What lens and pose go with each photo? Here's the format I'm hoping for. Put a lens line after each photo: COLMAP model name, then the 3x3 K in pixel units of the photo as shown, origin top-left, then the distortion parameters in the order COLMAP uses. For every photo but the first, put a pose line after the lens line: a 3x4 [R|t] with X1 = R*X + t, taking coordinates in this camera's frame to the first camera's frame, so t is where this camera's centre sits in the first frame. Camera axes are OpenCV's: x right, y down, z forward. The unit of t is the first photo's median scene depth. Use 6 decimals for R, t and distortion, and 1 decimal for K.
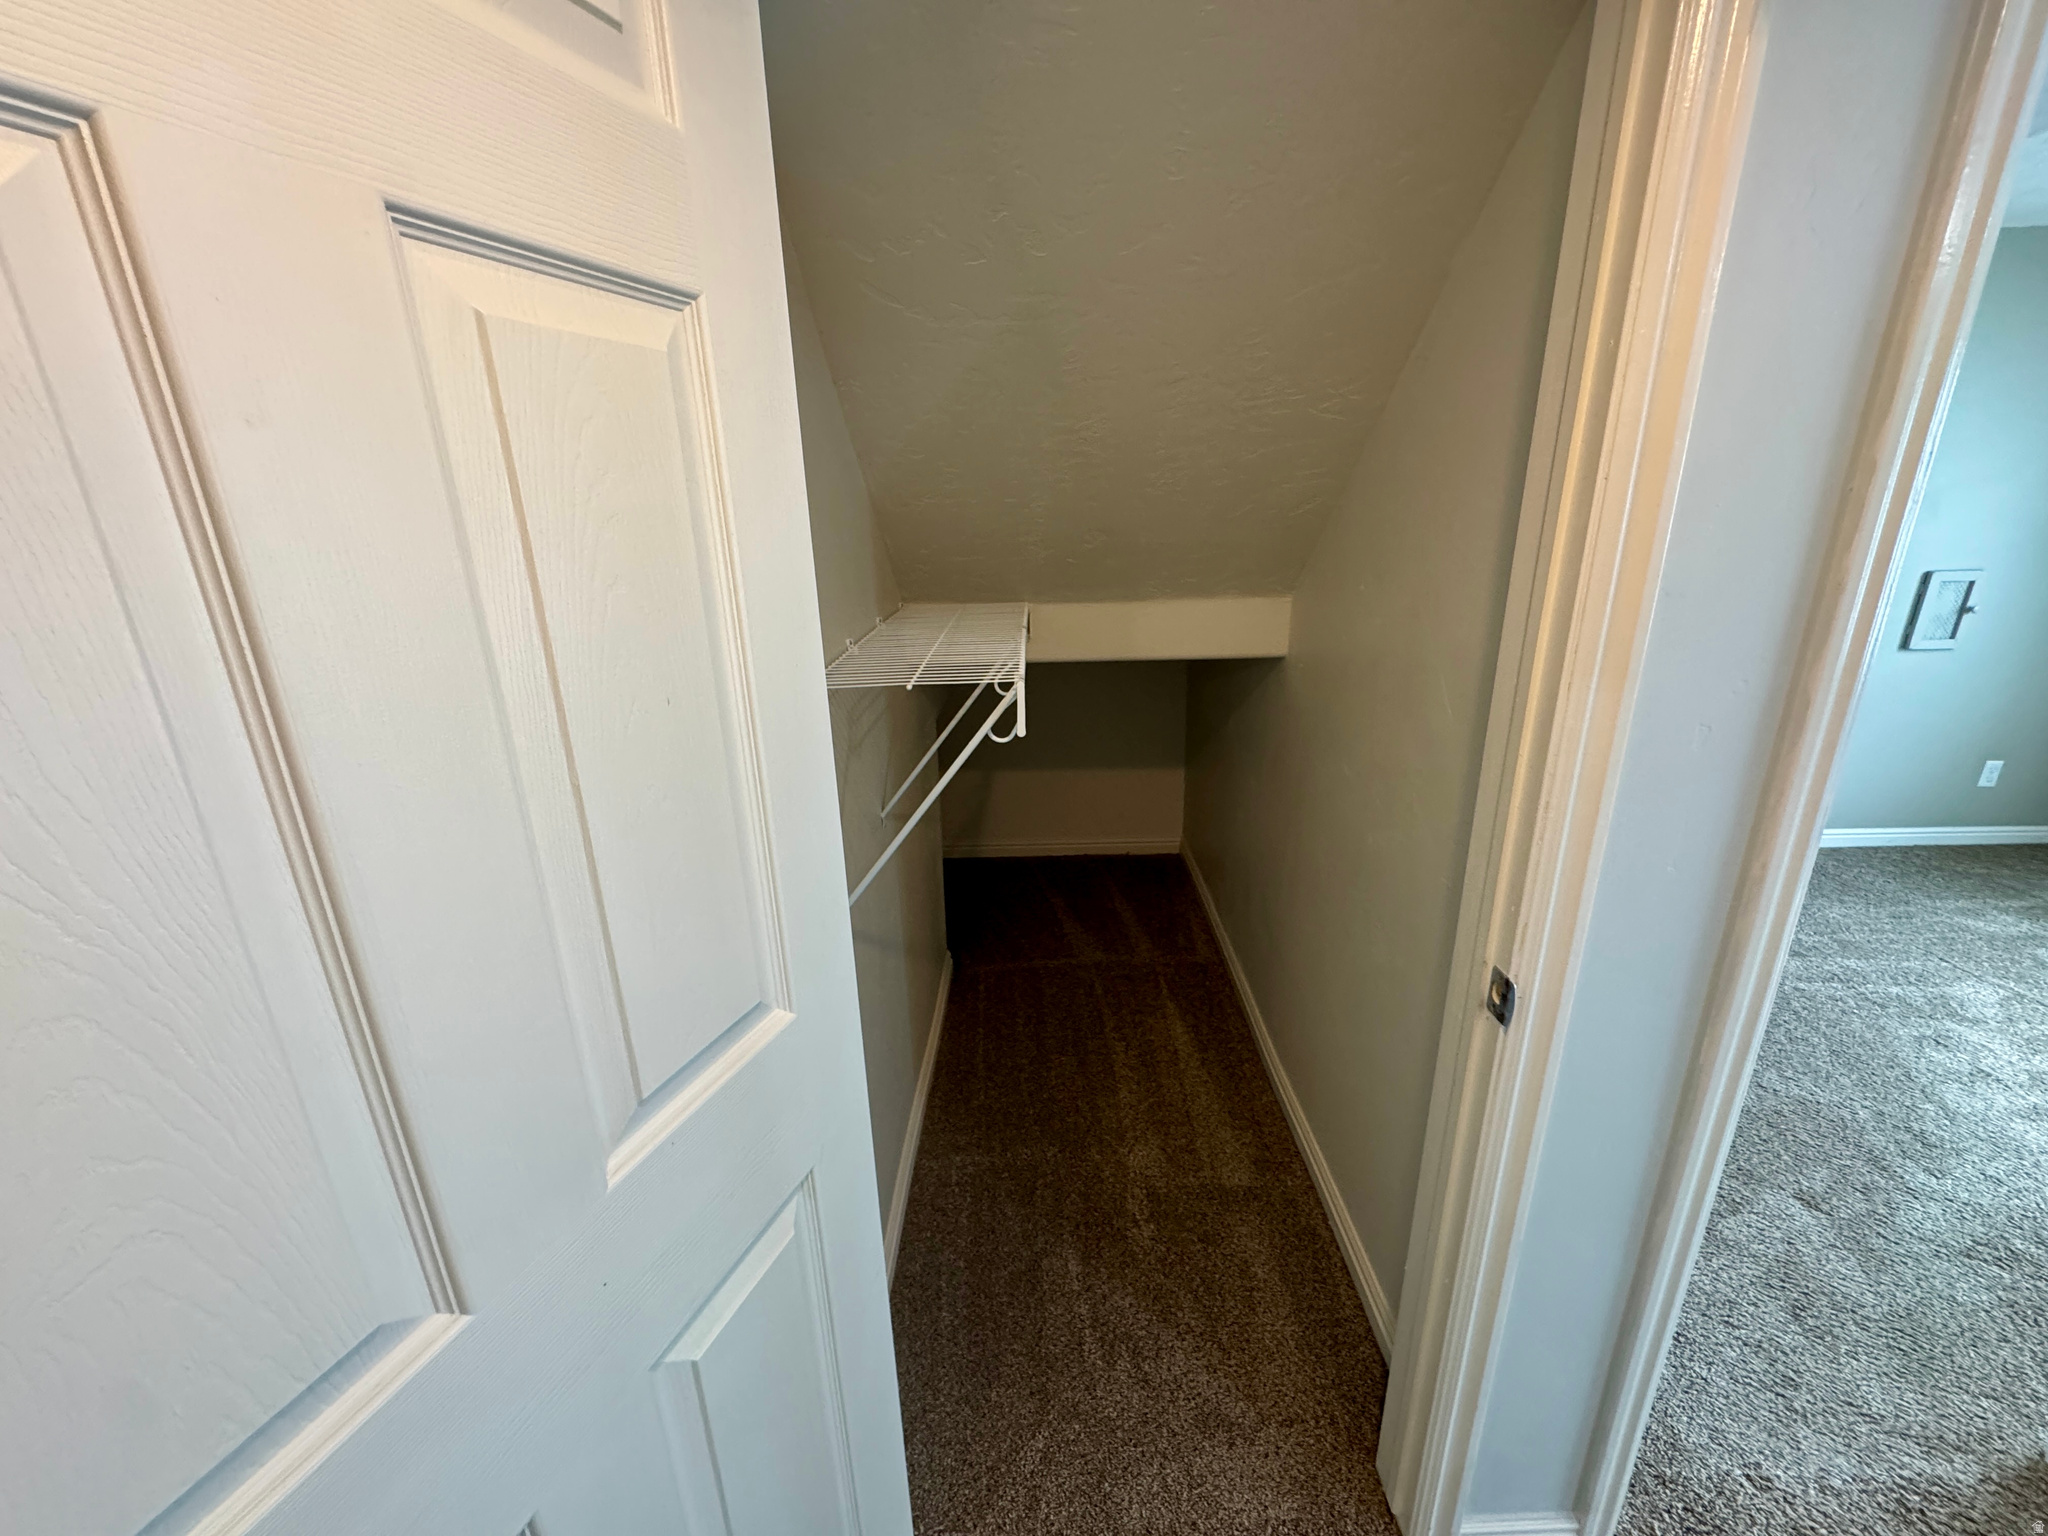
lens RADIAL K [[818.9, 0, 1024.0], [0, 818.9, 768.0], [0, 0, 1]] dist [-0.001389, 0.000188]
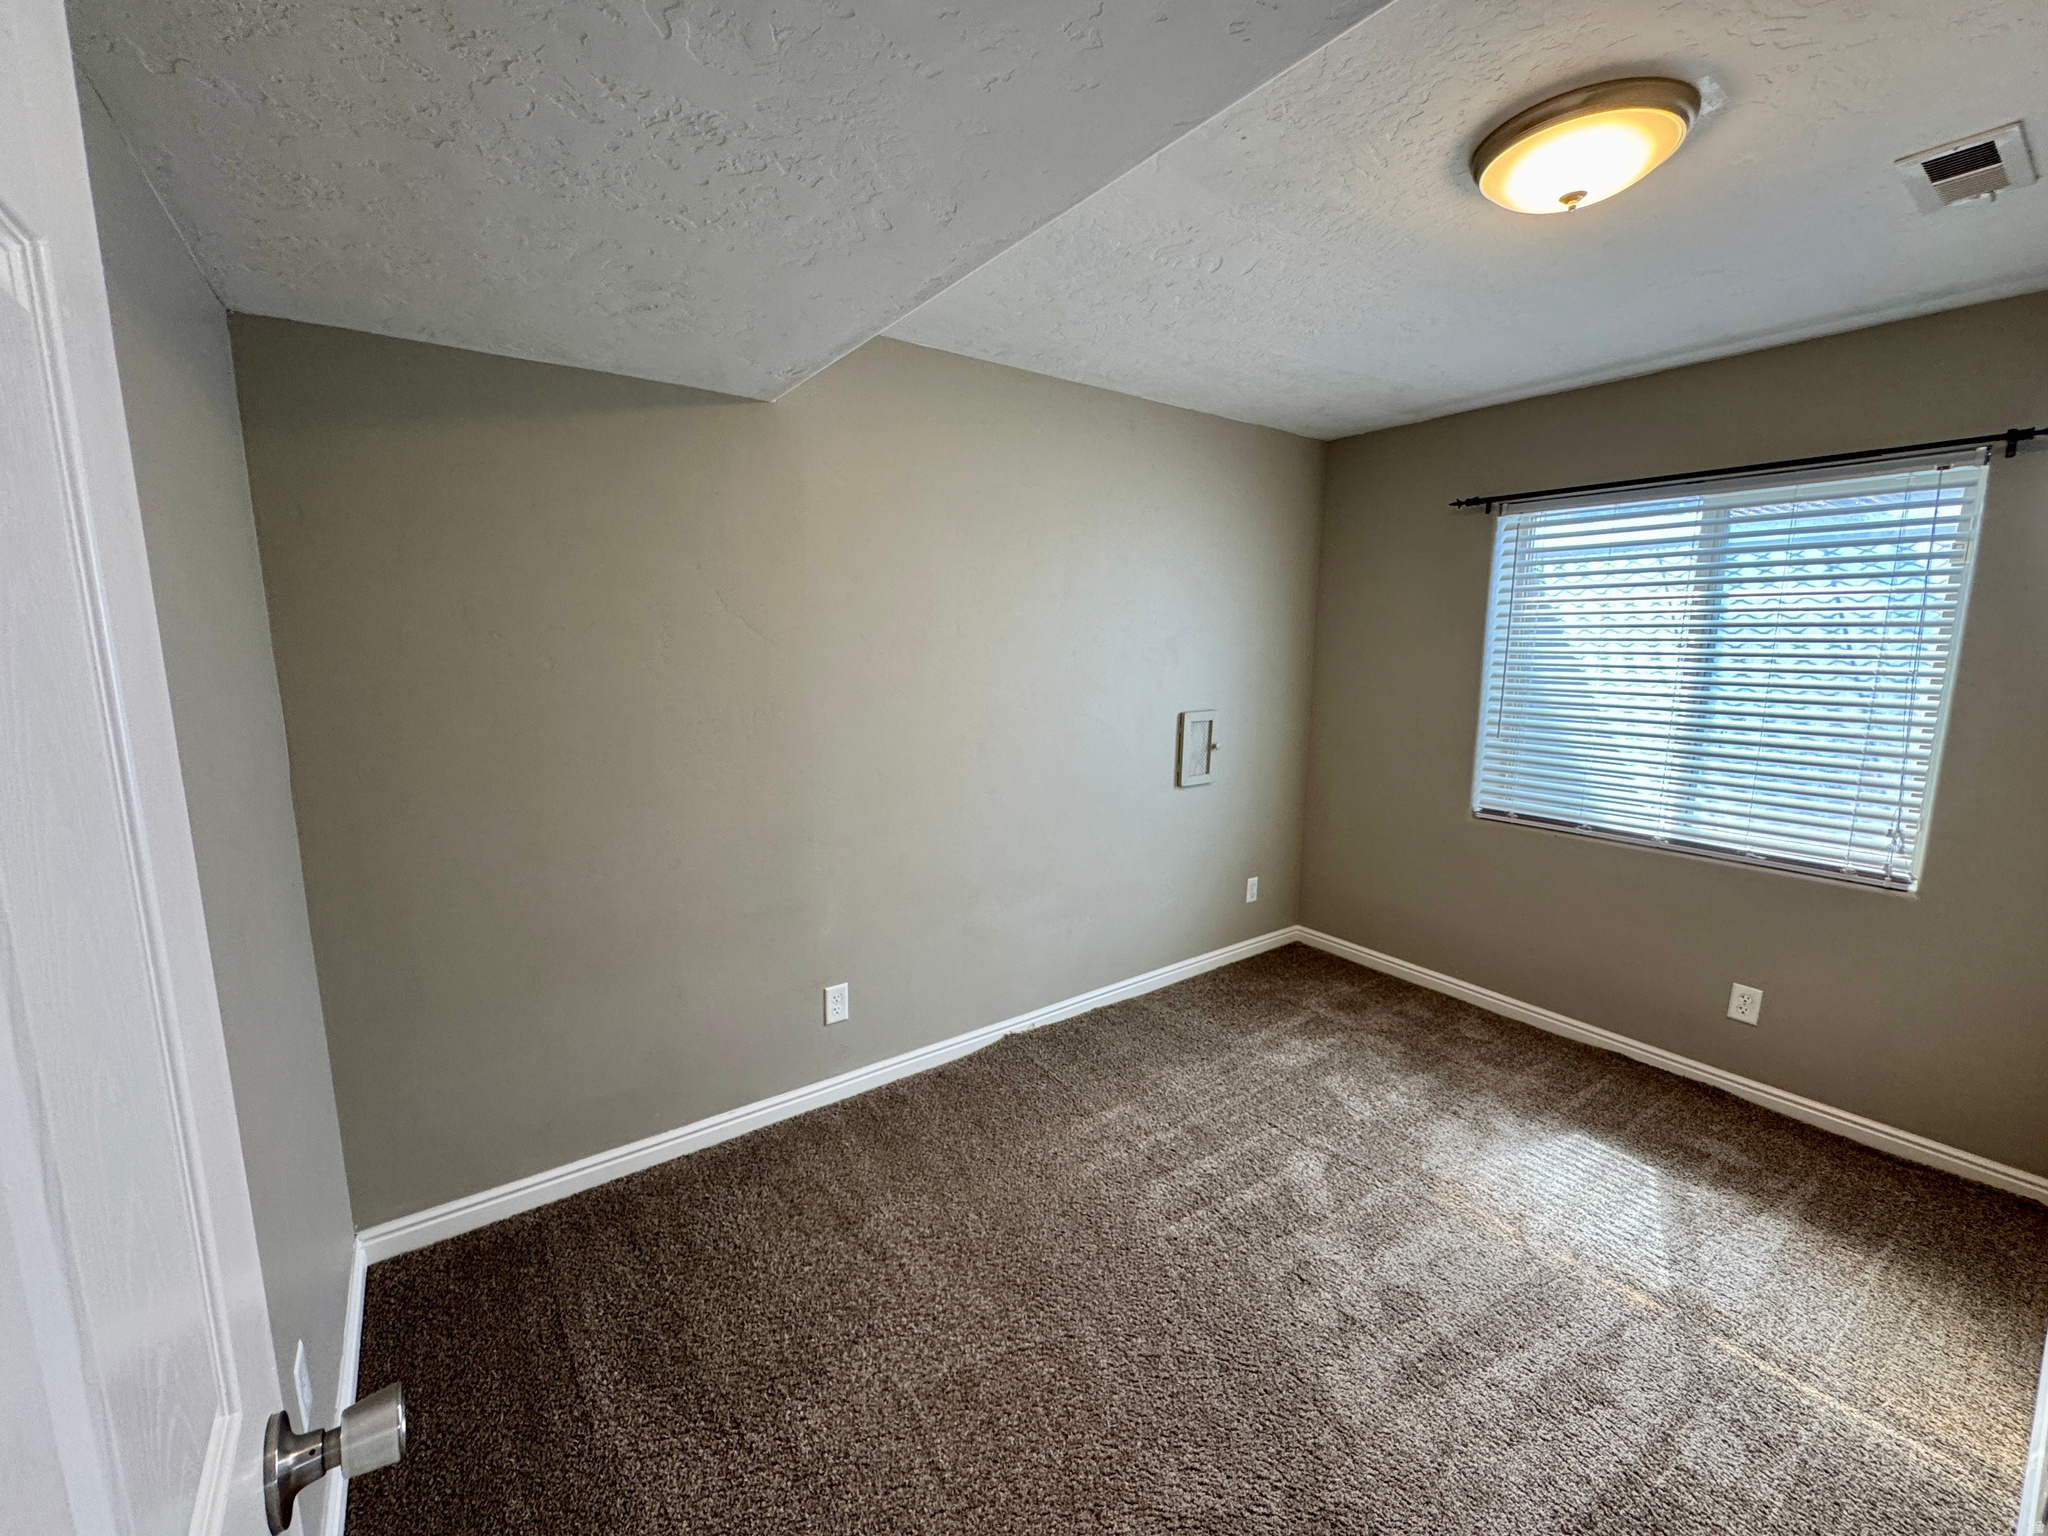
lens RADIAL K [[818.9, 0, 1024.0], [0, 818.9, 768.0], [0, 0, 1]] dist [-0.001389, 0.000188]
pose [[0.796107, -0.065686, 0.601580, 0.326129], [0.159532, 0.981707, -0.103927, -0.098807], [-0.583749, 0.178708, 0.792023, 0.315371]]
